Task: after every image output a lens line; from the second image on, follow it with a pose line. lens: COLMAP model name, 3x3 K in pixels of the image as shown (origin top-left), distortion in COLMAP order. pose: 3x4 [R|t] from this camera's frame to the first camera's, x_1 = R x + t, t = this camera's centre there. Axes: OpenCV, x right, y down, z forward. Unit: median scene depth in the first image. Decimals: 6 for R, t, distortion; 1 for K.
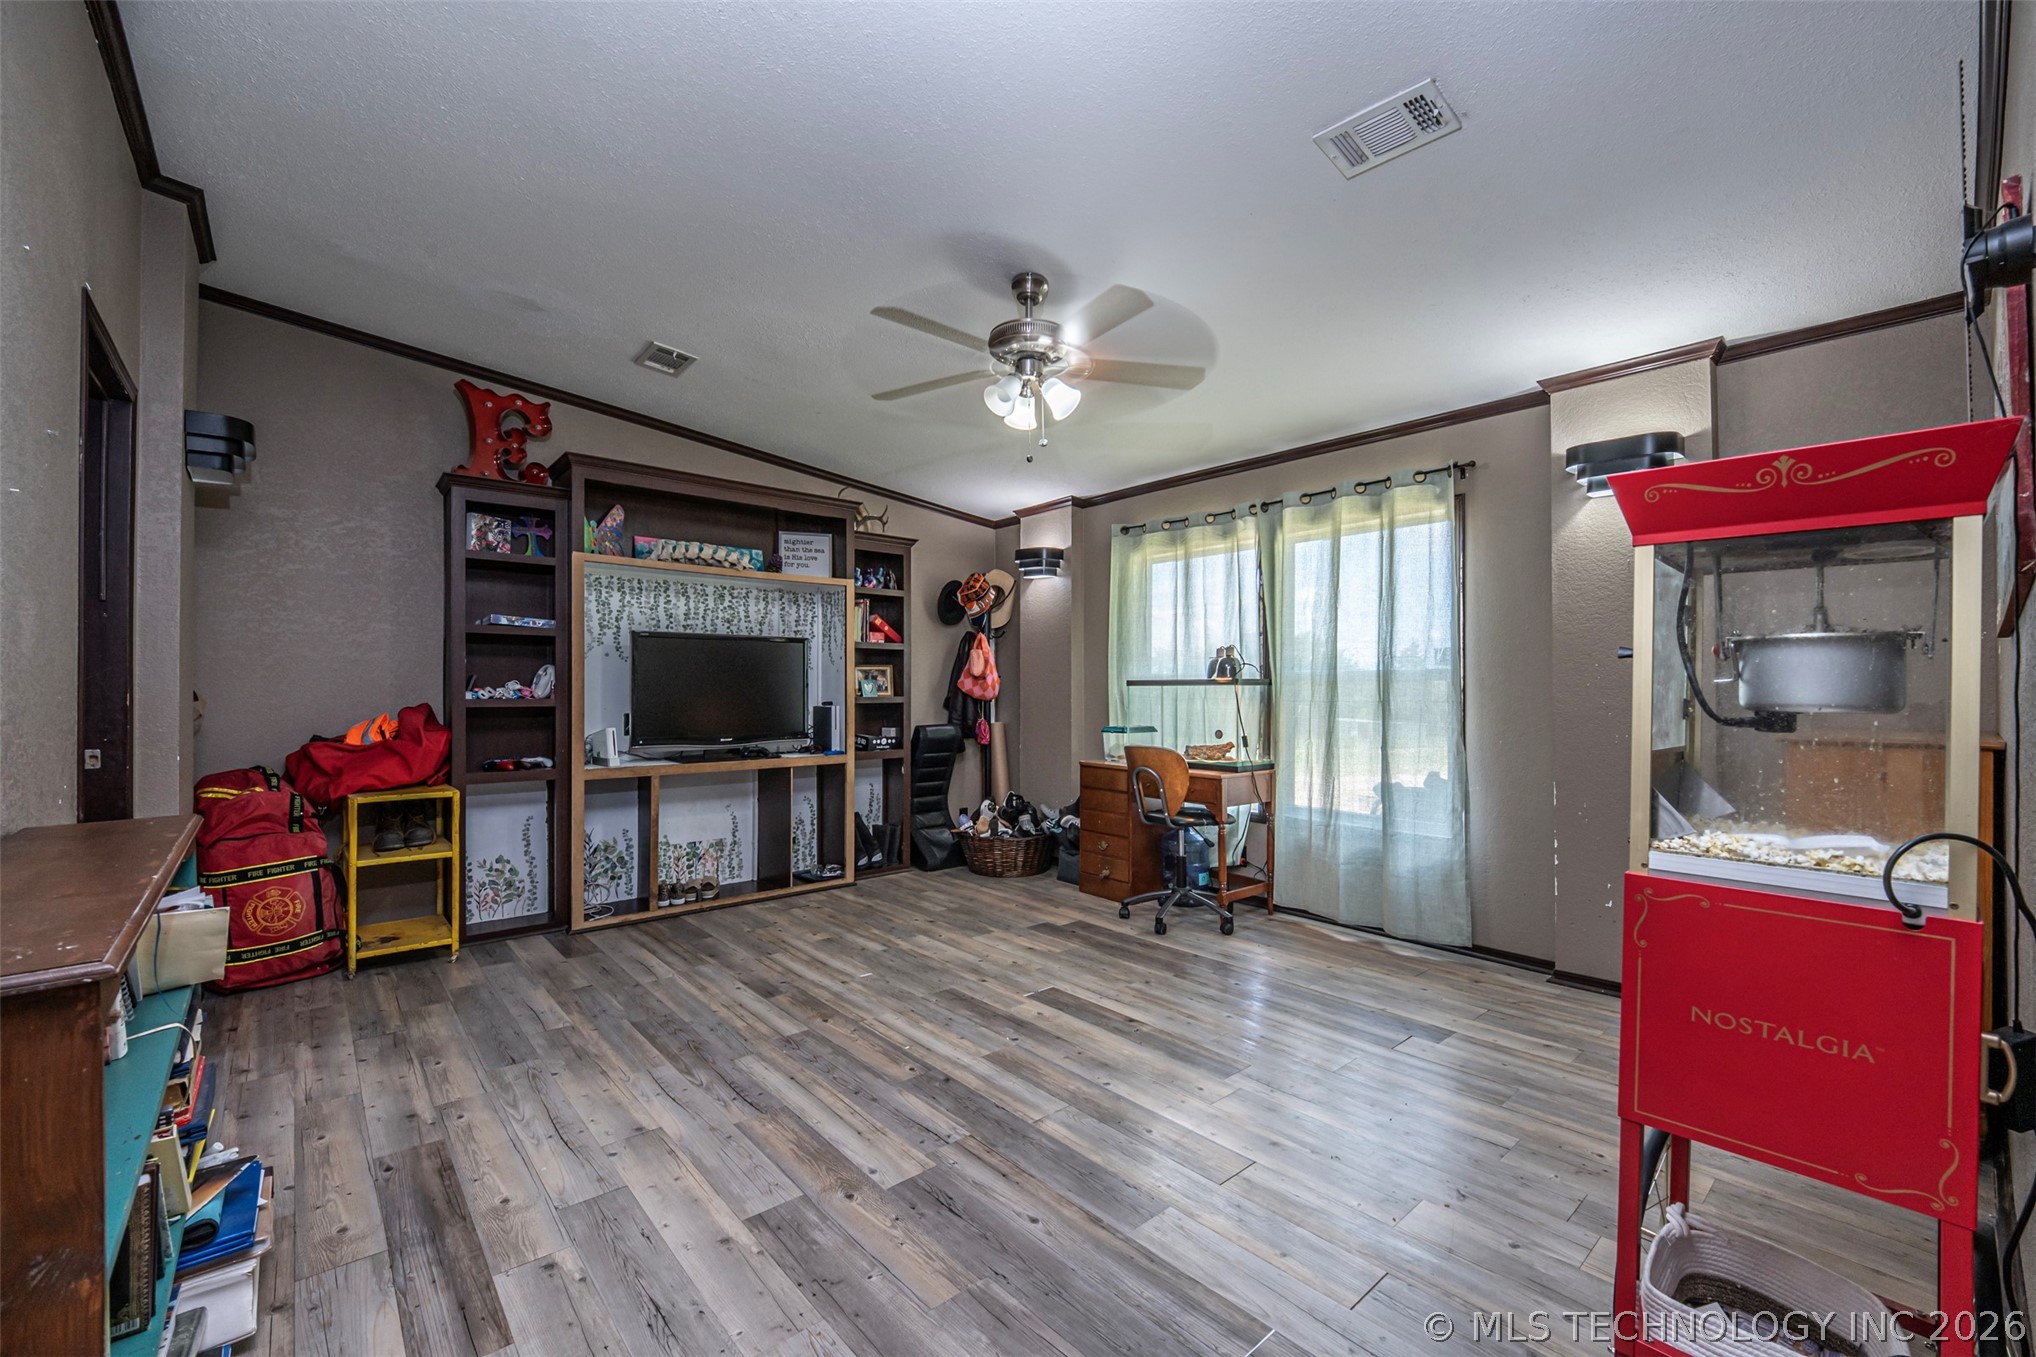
lens RADIAL K [[845.3, 0, 1024.2], [0, 845.3, 687.1], [0, 0, 1]] dist [-0.004878, -0.004159]
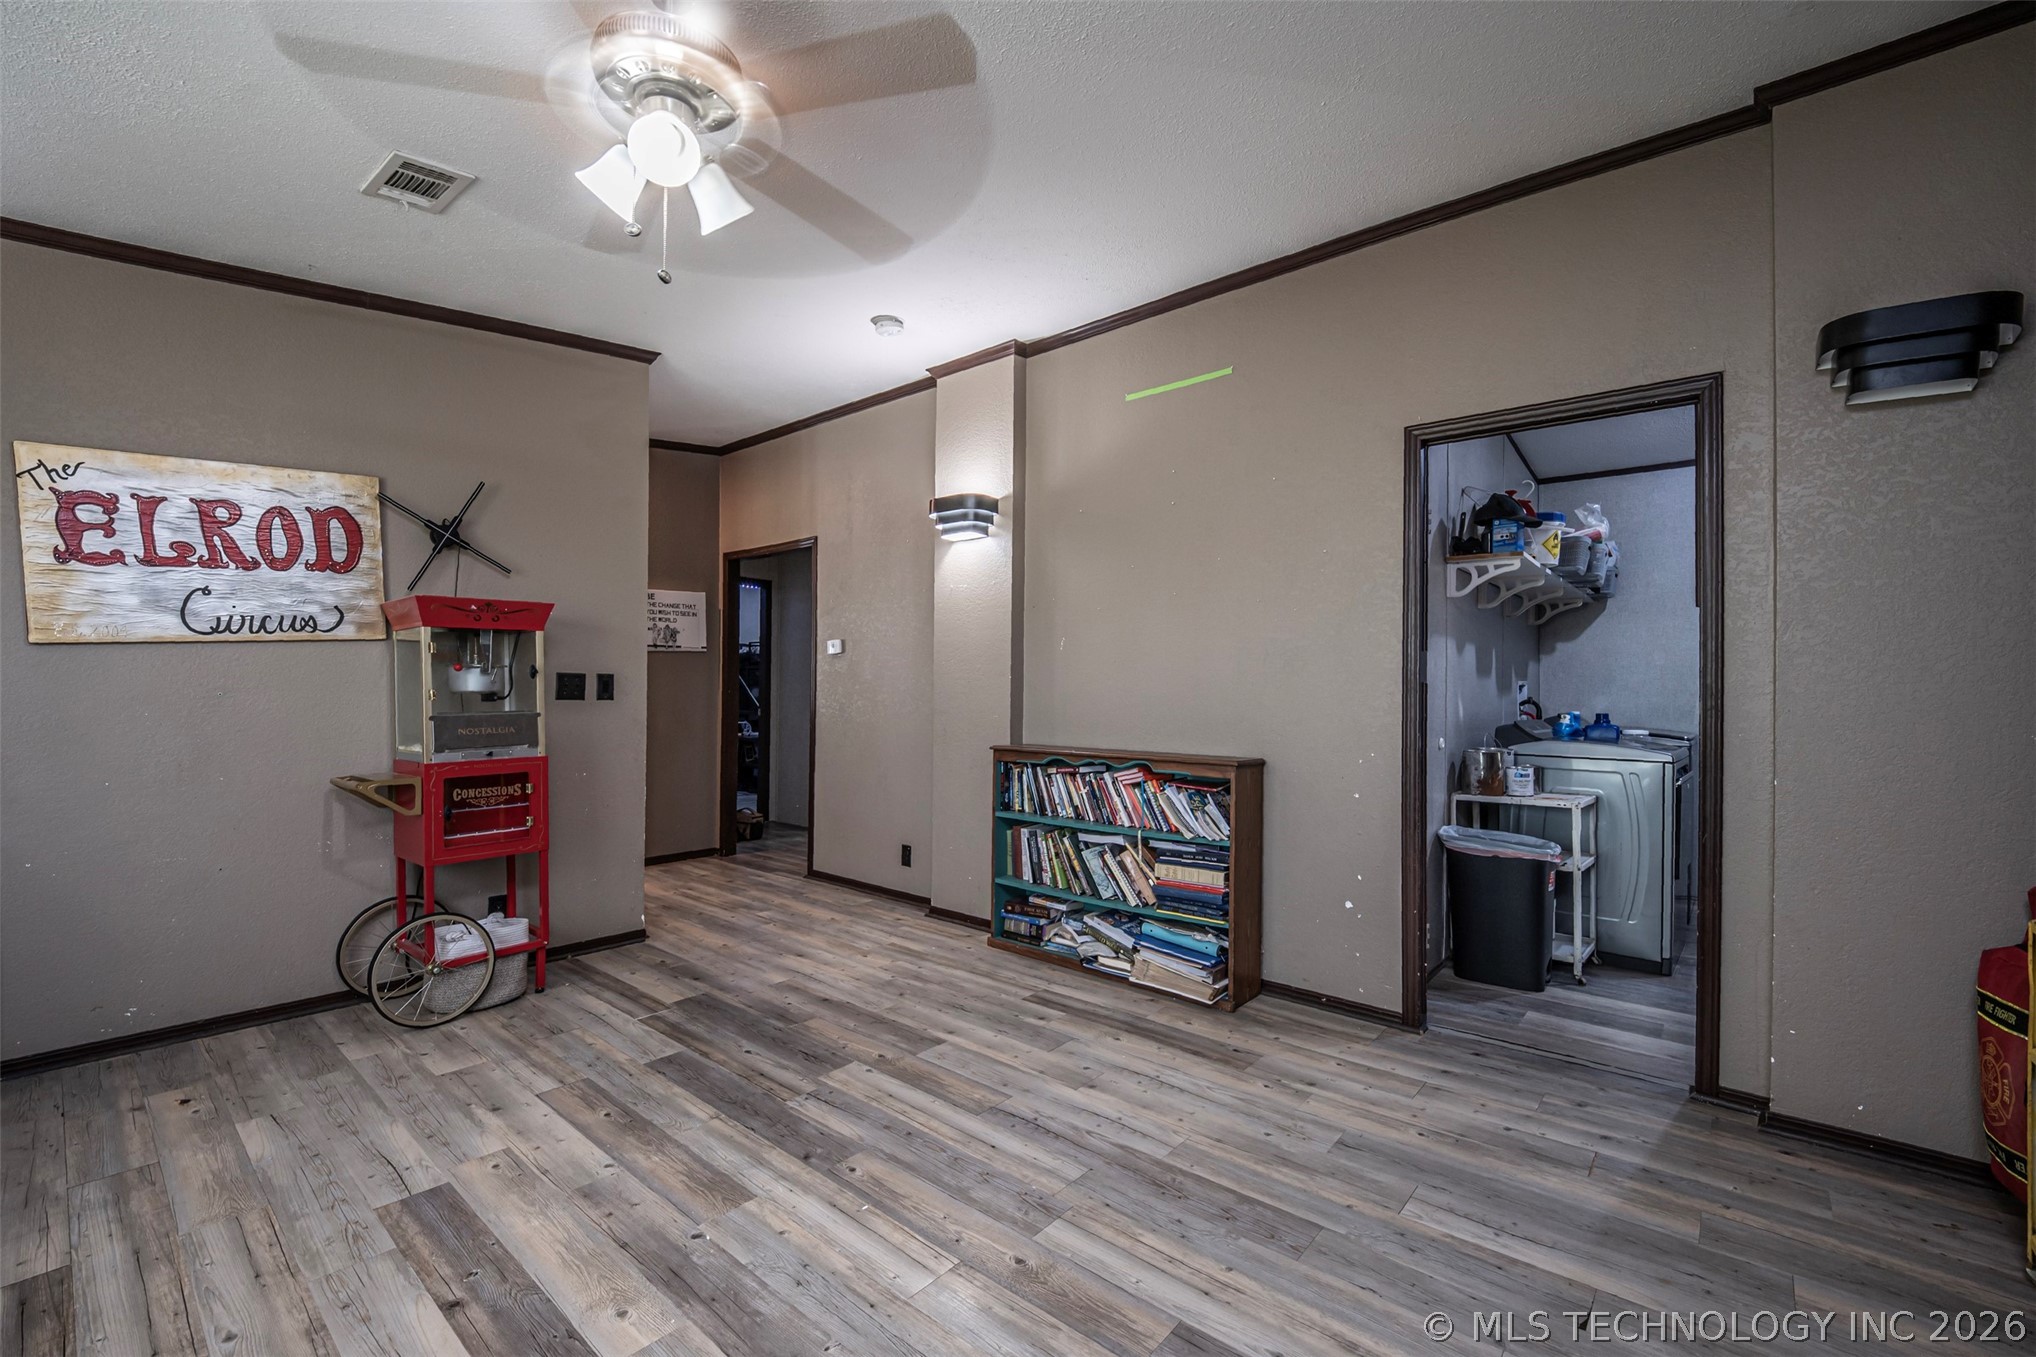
lens RADIAL K [[845.3, 0, 1018.6], [0, 845.3, 688.2], [0, 0, 1]] dist [-0.004878, -0.004159]
pose [[-0.989643, -0.011003, -0.143126, -0.173141], [-0.010622, 0.999938, -0.003421, 0.003549], [0.143155, -0.001866, -0.989699, 1.847438]]
